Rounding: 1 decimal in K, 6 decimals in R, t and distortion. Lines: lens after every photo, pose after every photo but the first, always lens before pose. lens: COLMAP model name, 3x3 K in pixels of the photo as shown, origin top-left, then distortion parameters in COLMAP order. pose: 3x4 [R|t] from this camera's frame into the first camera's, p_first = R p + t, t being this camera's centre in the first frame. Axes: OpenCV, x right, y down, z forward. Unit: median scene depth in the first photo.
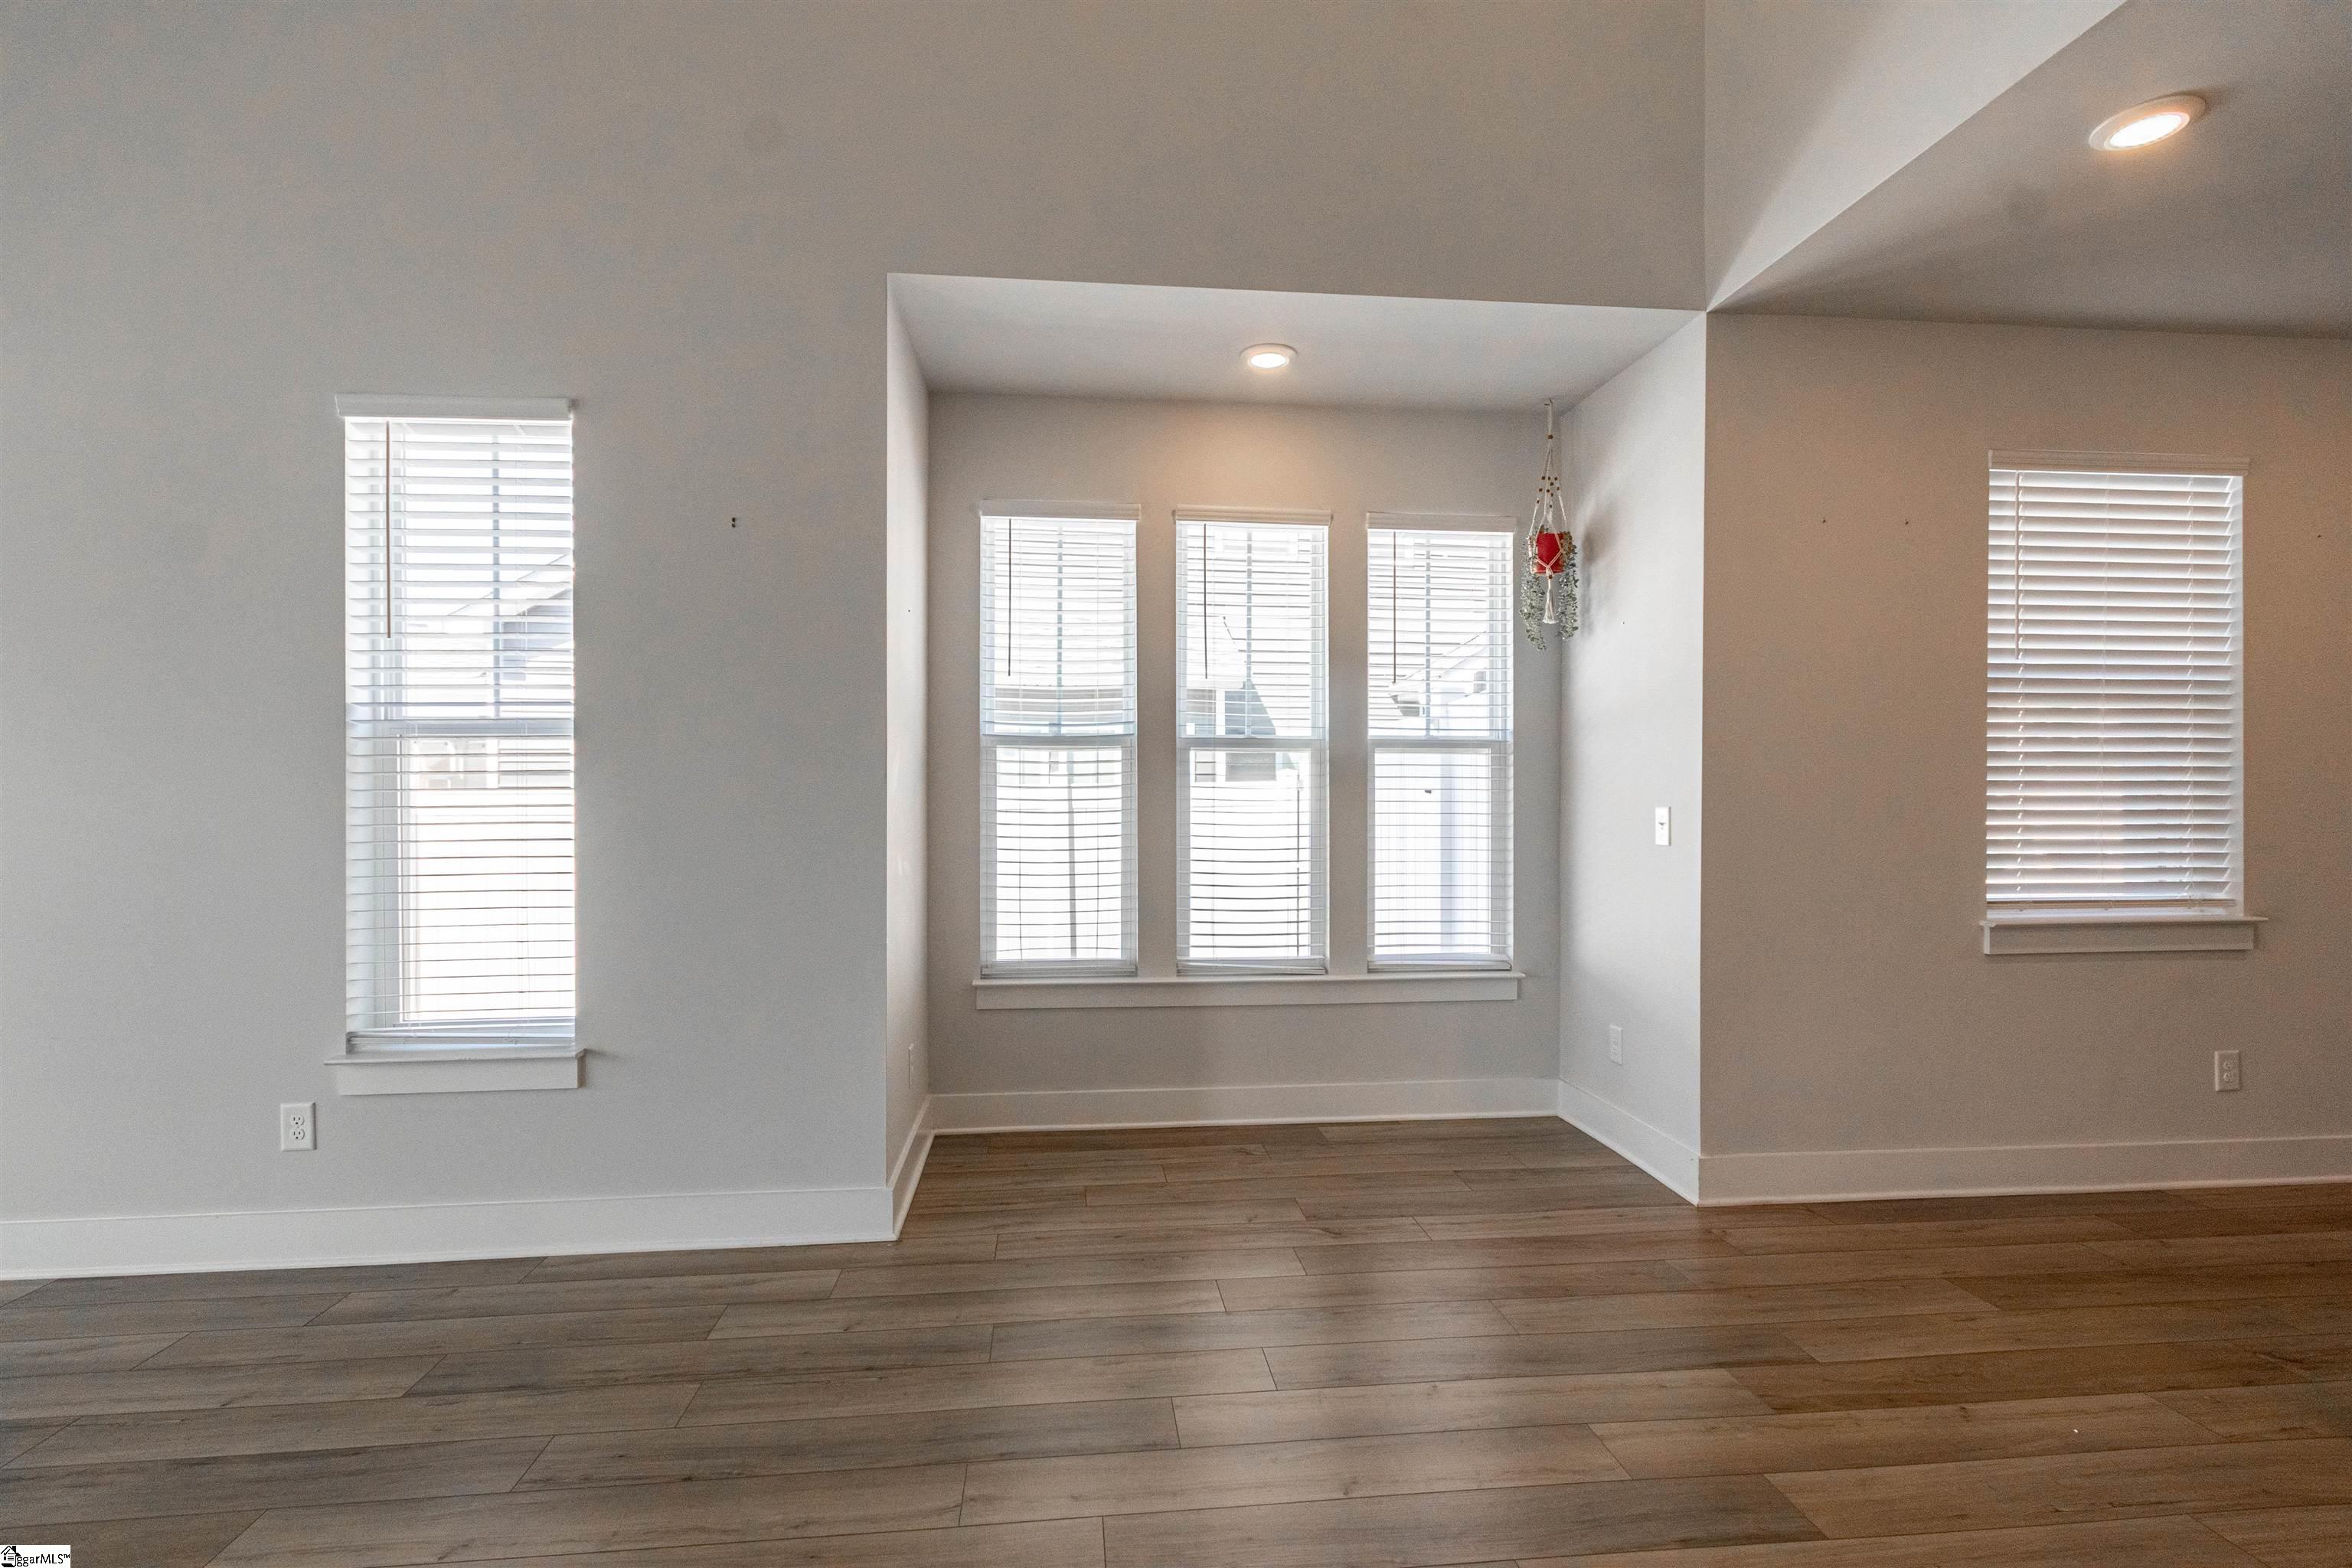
lens RADIAL K [[1129.7, 0, 1190.8], [0, 1129.7, 789.4], [0, 0, 1]] dist [0.001587, 0.000479]
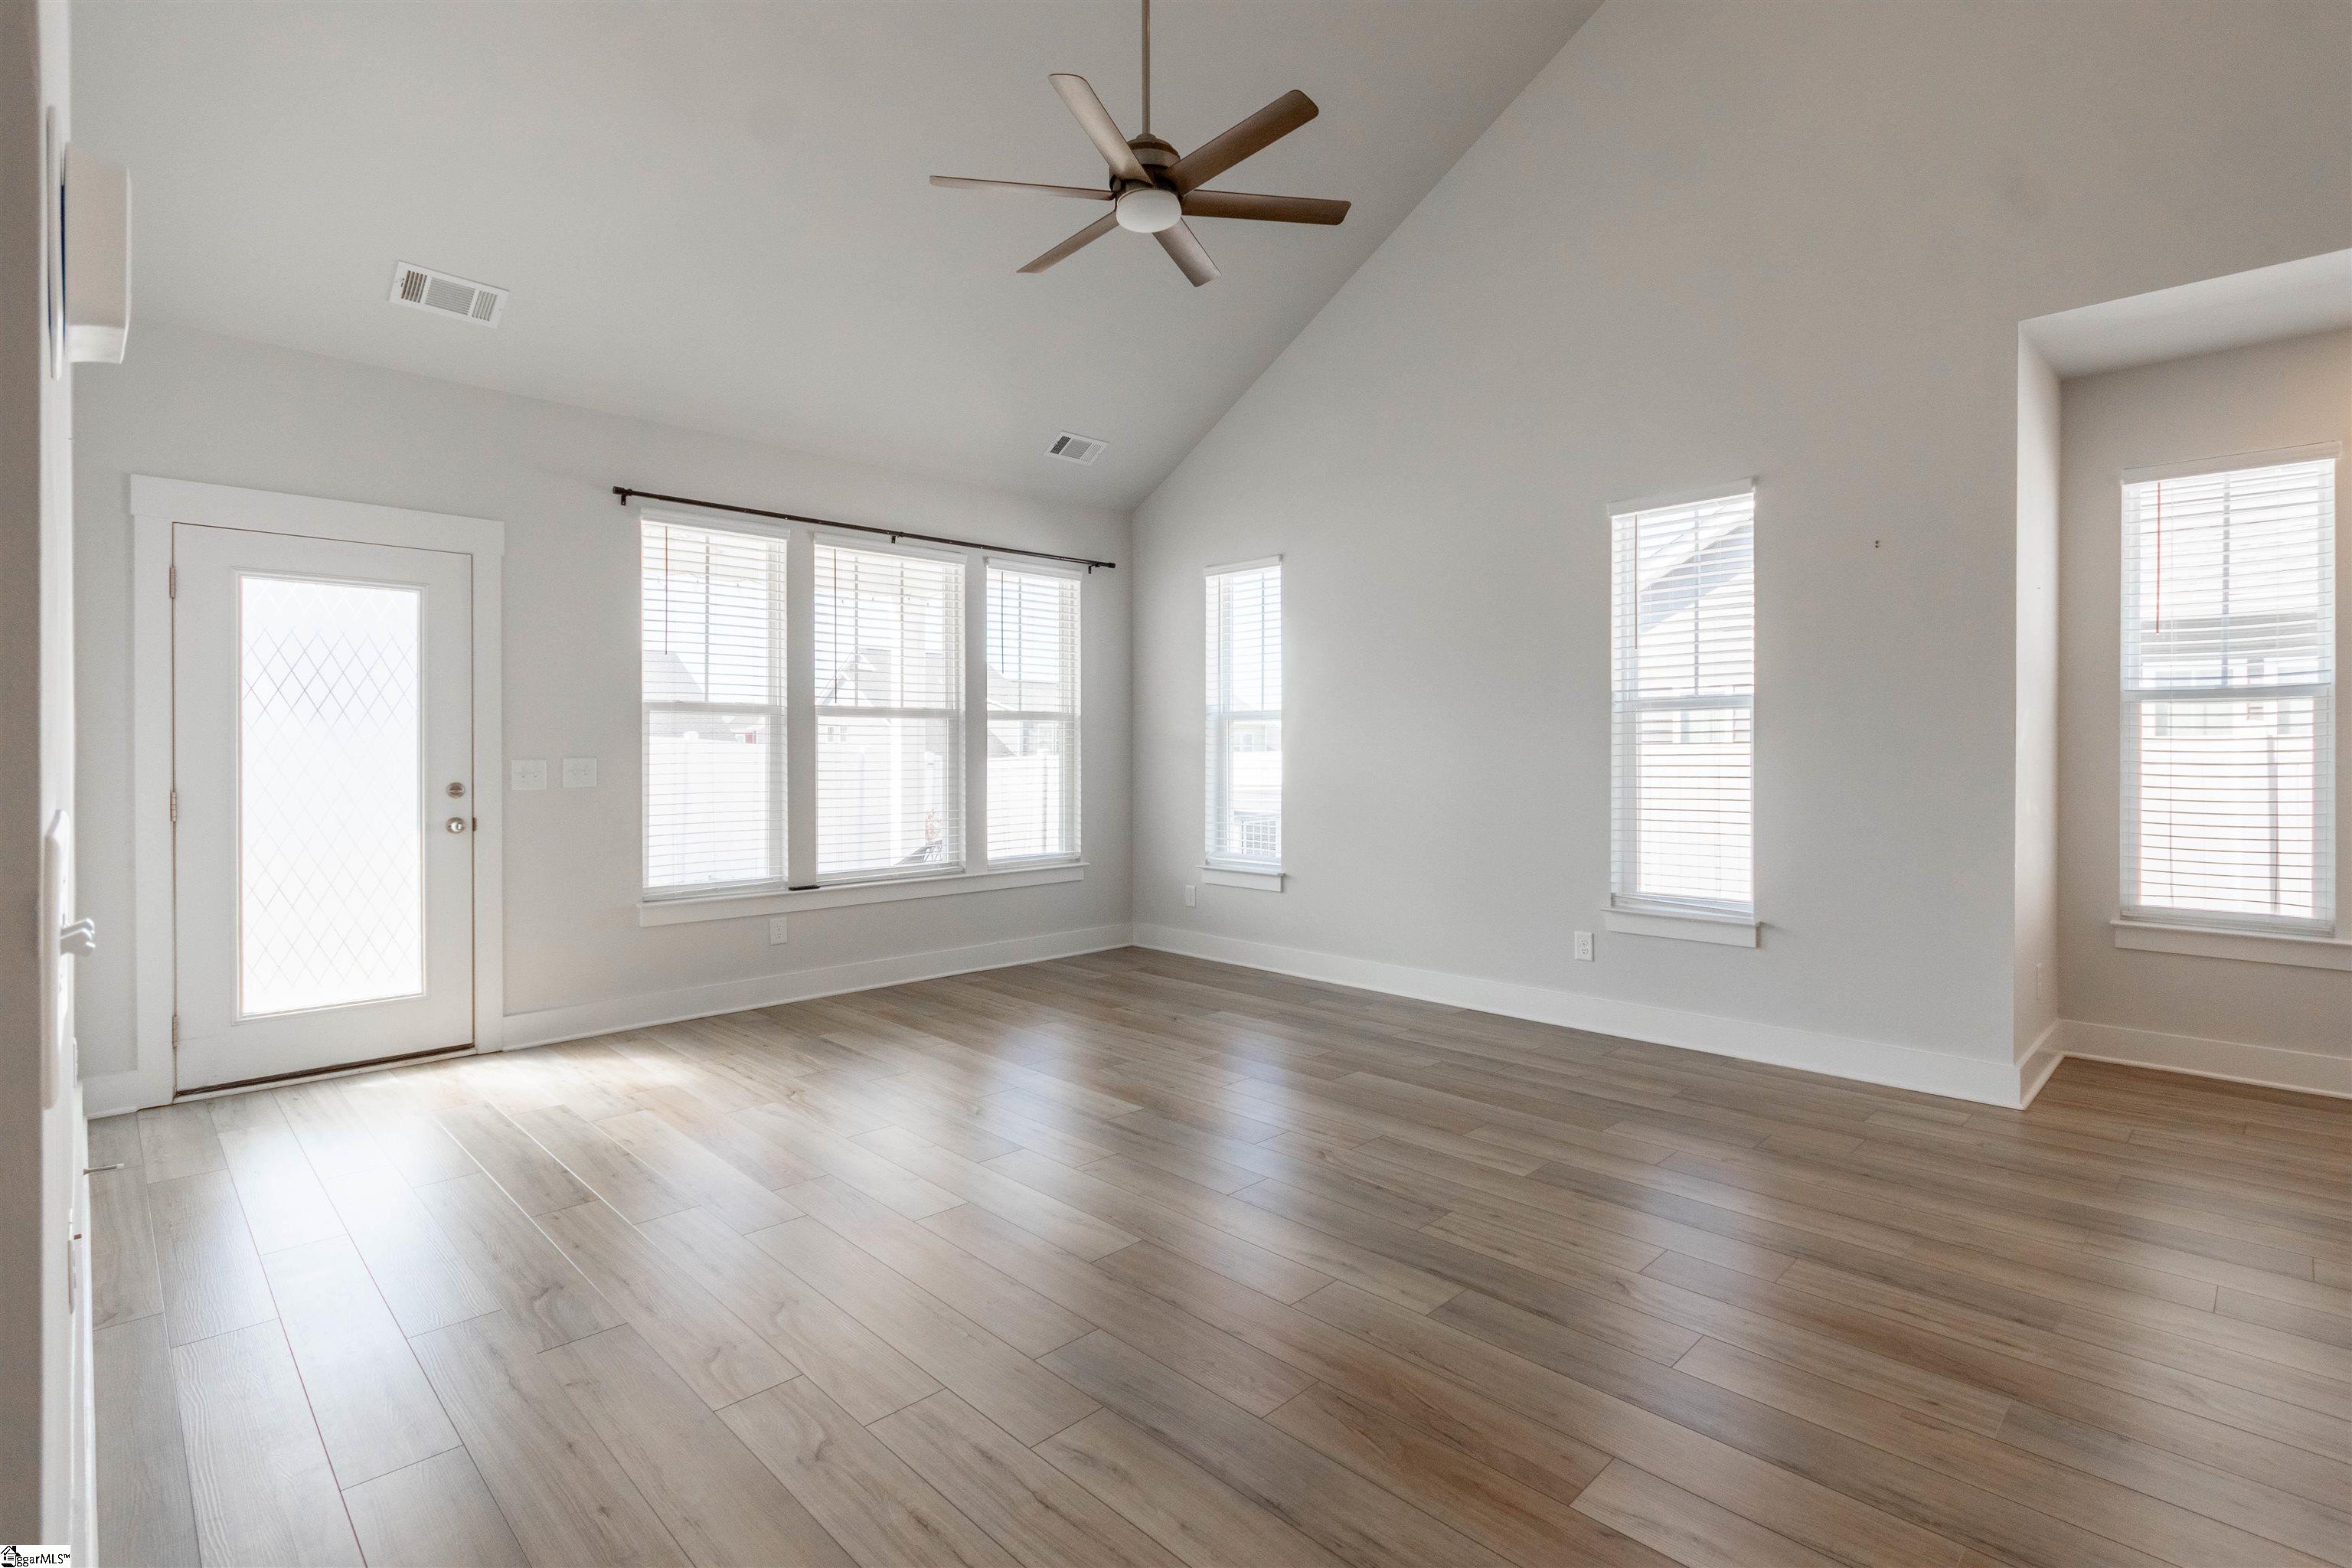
lens RADIAL K [[1112.8, 0, 1157.3], [0, 1112.8, 759.4], [0, 0, 1]] dist [0.002574, 0.002189]
pose [[0.614763, 0.004860, -0.788697, 0.112636], [0.002659, 0.999963, 0.008234, 0.006753], [0.788707, -0.007159, 0.614727, -0.478206]]
